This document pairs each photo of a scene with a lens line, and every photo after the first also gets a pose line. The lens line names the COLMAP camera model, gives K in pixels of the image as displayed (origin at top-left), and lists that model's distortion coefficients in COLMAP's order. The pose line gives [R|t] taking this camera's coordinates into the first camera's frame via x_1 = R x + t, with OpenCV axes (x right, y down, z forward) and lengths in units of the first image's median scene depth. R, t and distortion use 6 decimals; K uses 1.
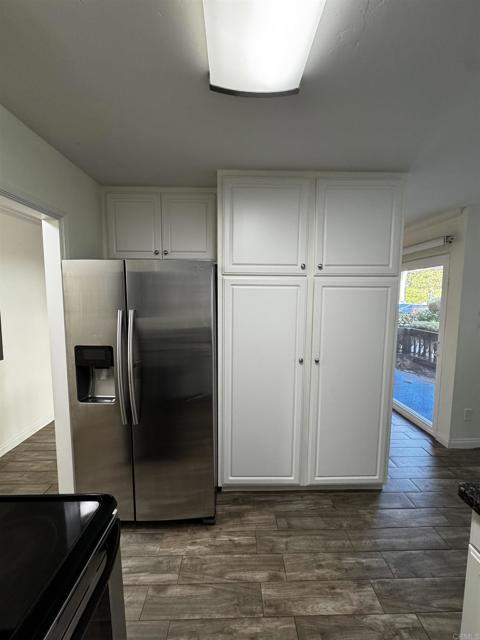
lens RADIAL K [[252.8, 0, 241.4], [0, 252.8, 318.2], [0, 0, 1]] dist [-0.000696, 0.000141]
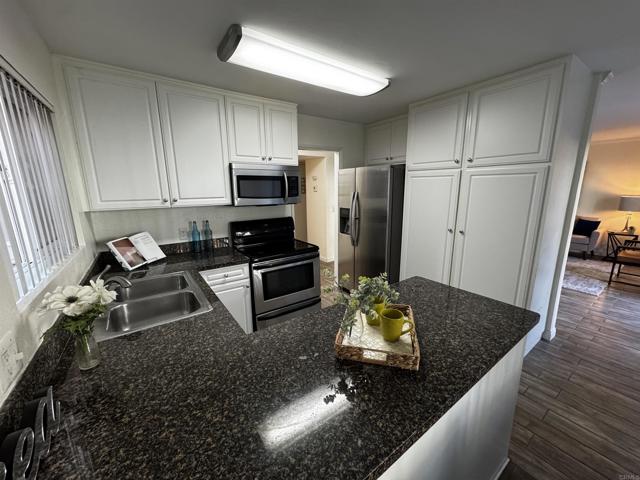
lens RADIAL K [[252.8, 0, 323.0], [0, 252.8, 240.8], [0, 0, 1]] dist [-0.000696, 0.000141]
pose [[0.562639, 0.162398, -0.810595, 1.004037], [-0.064842, 0.986164, 0.152566, 0.058143], [0.824156, -0.033279, 0.565384, -0.382002]]
